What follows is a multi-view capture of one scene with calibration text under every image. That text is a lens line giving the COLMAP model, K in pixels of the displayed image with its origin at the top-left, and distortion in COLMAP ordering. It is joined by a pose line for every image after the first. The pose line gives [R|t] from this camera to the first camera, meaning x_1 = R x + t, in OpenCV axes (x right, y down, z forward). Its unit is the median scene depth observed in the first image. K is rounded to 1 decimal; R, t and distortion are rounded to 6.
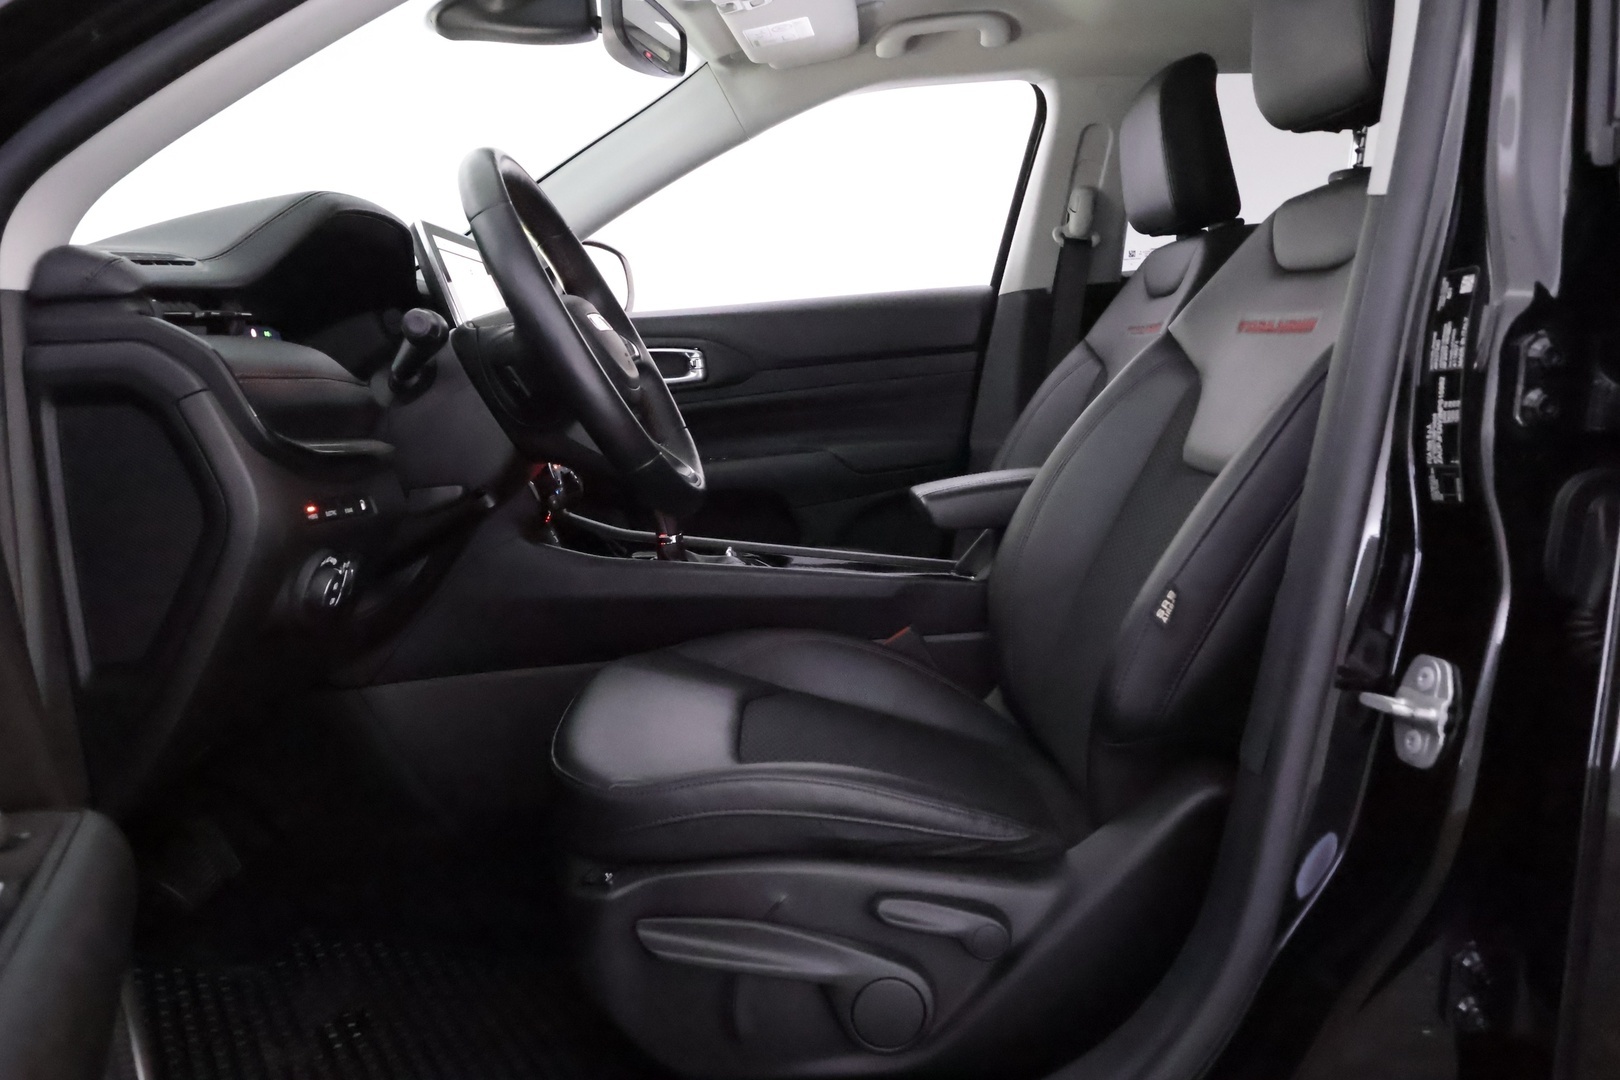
lens RADIAL K [[1256.1, 0, 811.6], [0, 1256.1, 538.3], [0, 0, 1]] dist [0.001409, -0.002406]
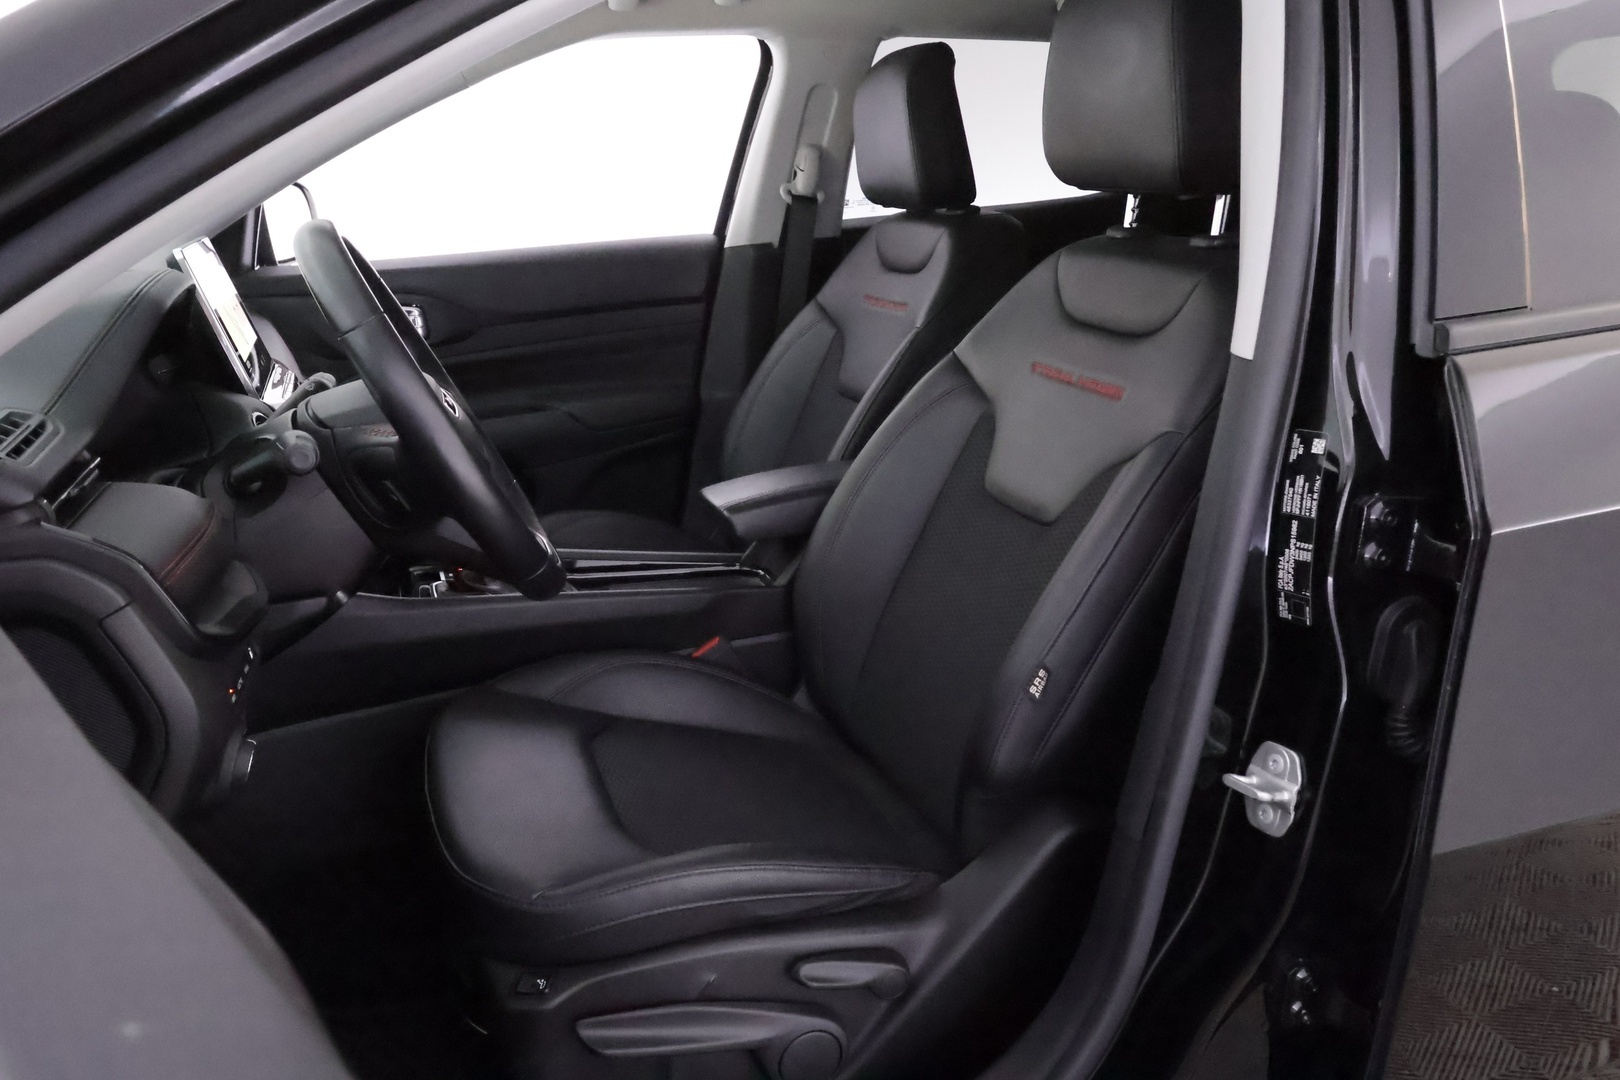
lens RADIAL K [[1256.1, 0, 809.8], [0, 1256.1, 538.5], [0, 0, 1]] dist [0.001409, -0.002406]
pose [[0.952057, -0.067255, 0.298436, -0.237320], [0.026969, 0.990188, 0.137112, -0.229576], [-0.304729, -0.122489, 0.944530, 0.004929]]
